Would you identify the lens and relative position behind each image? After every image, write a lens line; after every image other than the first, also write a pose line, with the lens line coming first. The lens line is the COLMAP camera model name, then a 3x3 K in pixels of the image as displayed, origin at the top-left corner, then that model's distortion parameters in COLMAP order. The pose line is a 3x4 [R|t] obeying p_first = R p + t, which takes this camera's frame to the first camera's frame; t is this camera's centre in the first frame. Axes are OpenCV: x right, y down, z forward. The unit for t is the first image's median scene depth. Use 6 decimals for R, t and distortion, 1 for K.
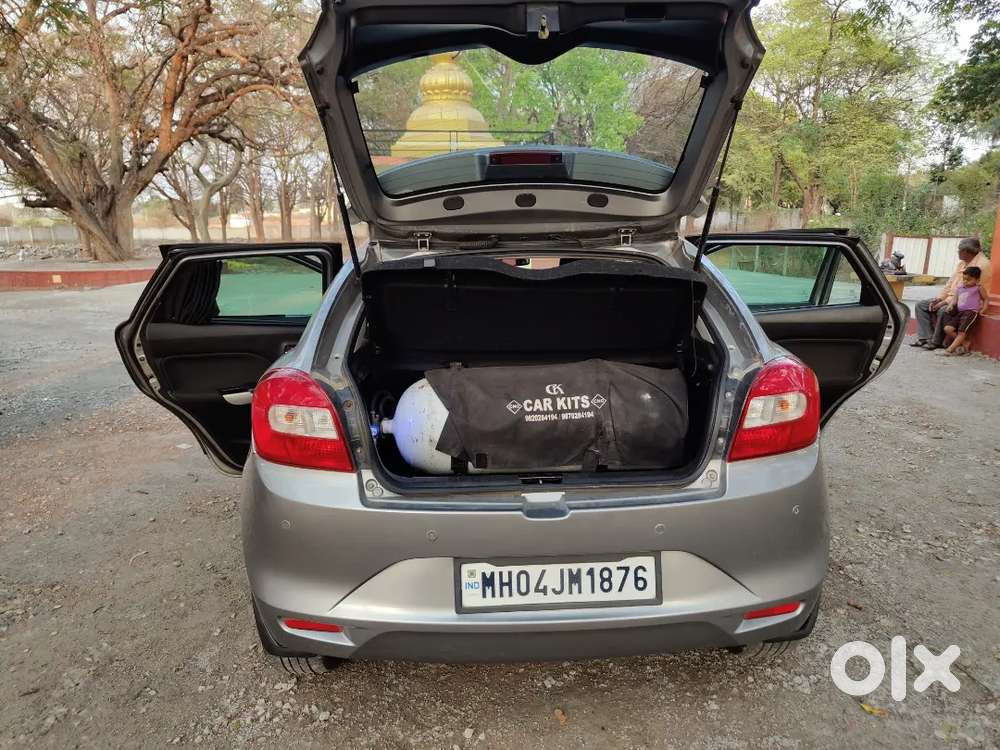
lens RADIAL K [[697.8, 0, 495.7], [0, 697.8, 379.2], [0, 0, 1]] dist [0.008867, 0.002055]
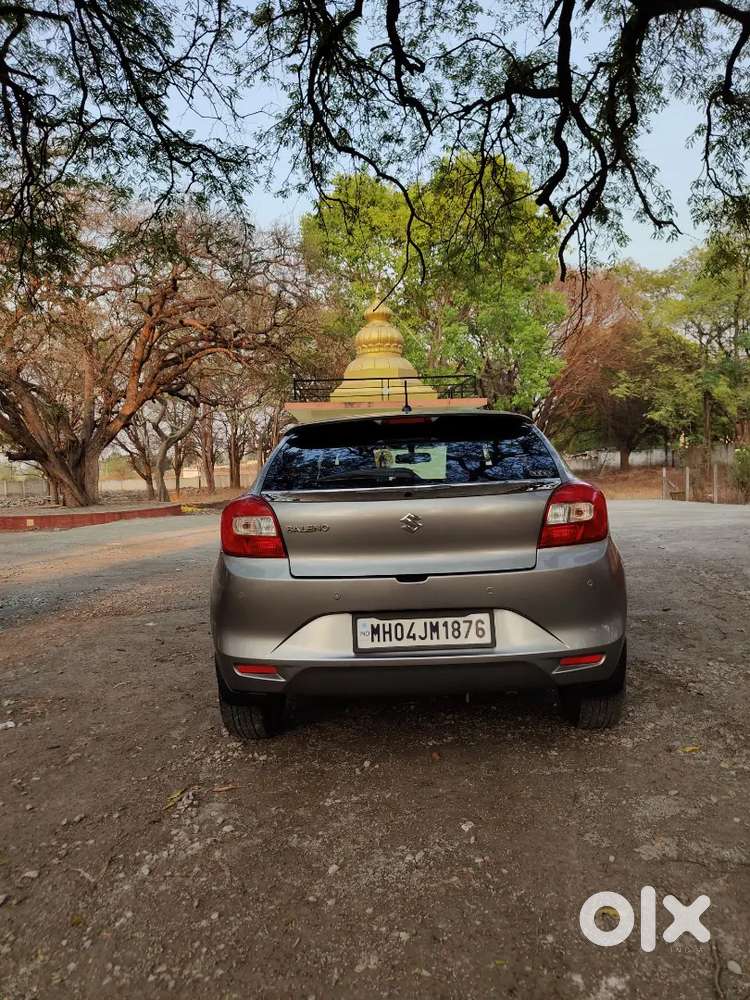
lens RADIAL K [[697.8, 0, 378.7], [0, 697.8, 498.6], [0, 0, 1]] dist [0.008867, 0.002055]
pose [[0.996348, -0.025195, -0.081590, 0.008618], [0.010272, 0.983905, -0.178395, 0.019389], [0.084771, 0.176905, 0.980570, -0.034000]]
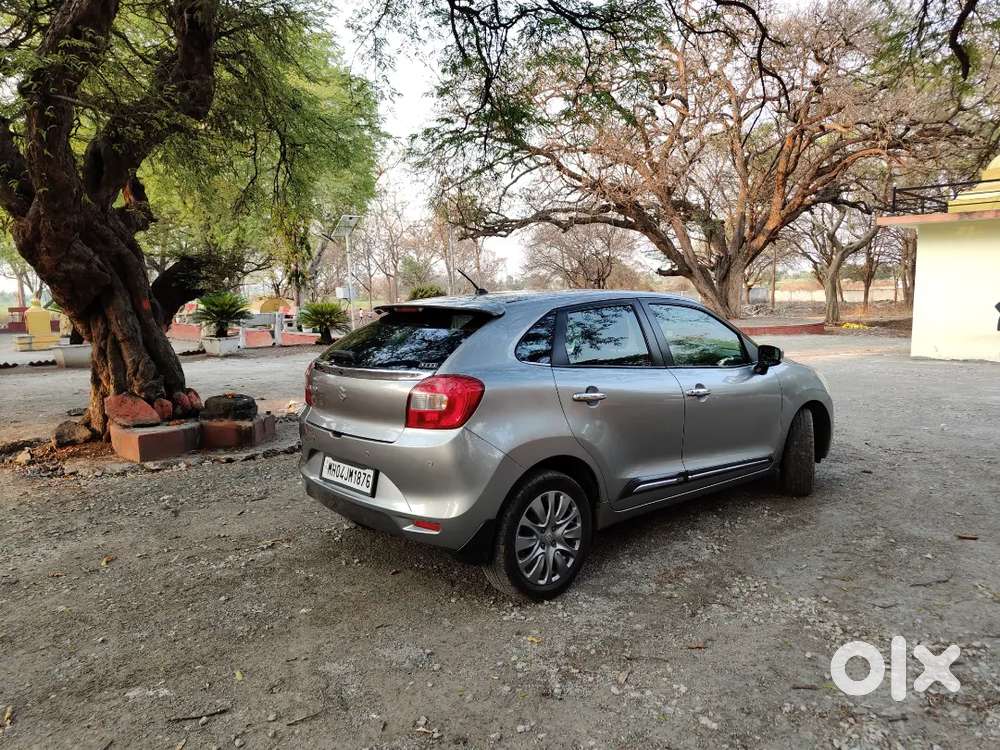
lens RADIAL K [[697.8, 0, 495.7], [0, 697.8, 379.2], [0, 0, 1]] dist [0.008867, 0.002055]
pose [[0.627366, 0.093133, -0.773135, 0.129812], [-0.159769, 0.987096, -0.010738, -0.001444], [0.762159, 0.130259, 0.634150, 0.002407]]
